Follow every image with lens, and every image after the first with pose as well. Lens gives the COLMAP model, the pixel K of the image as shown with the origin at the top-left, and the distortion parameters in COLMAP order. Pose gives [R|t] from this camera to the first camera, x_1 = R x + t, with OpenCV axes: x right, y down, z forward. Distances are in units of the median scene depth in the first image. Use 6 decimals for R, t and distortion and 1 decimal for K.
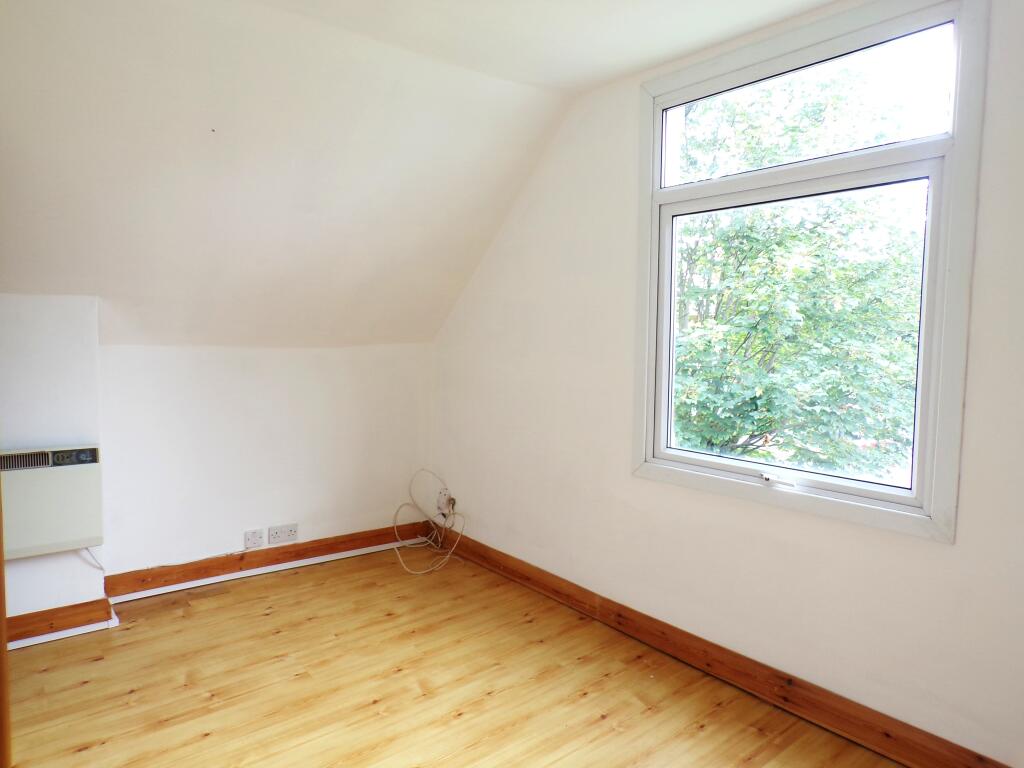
lens RADIAL K [[679.4, 0, 508.9], [0, 679.4, 382.7], [0, 0, 1]] dist [-0.008405, 0.003443]
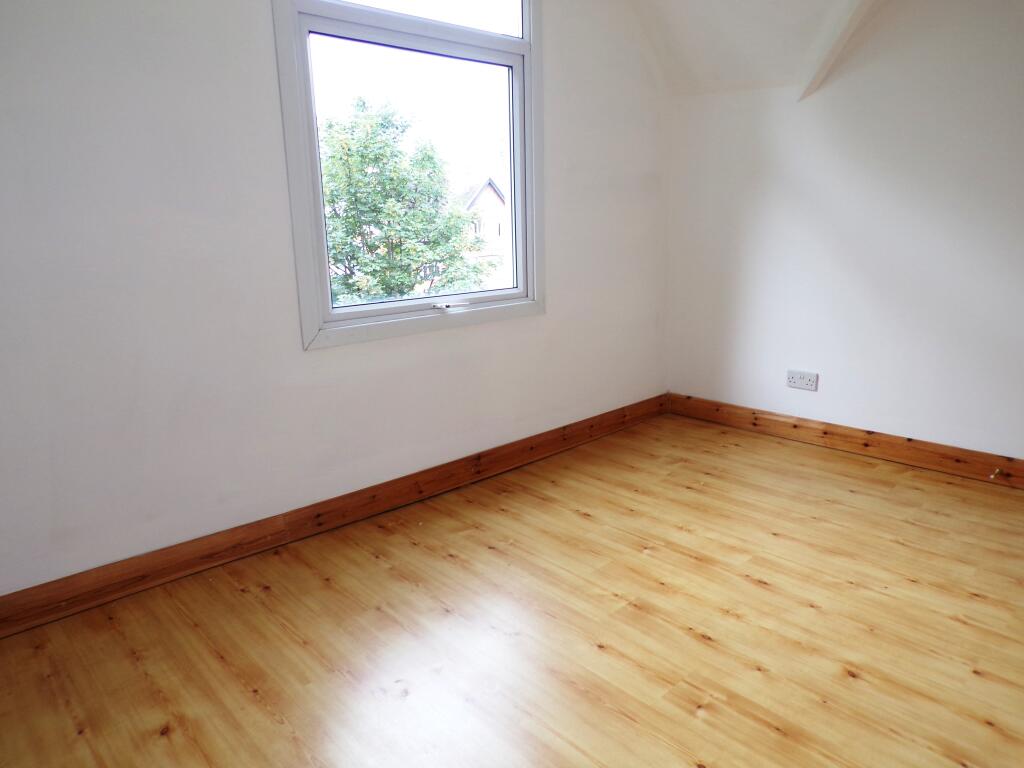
lens RADIAL K [[679.4, 0, 508.3], [0, 679.4, 383.9], [0, 0, 1]] dist [-0.008405, 0.003443]
pose [[-0.056185, -0.236750, 0.969945, -0.693742], [0.102272, 0.965004, 0.241469, -0.000096], [-0.993169, 0.112765, -0.030006, 0.830906]]
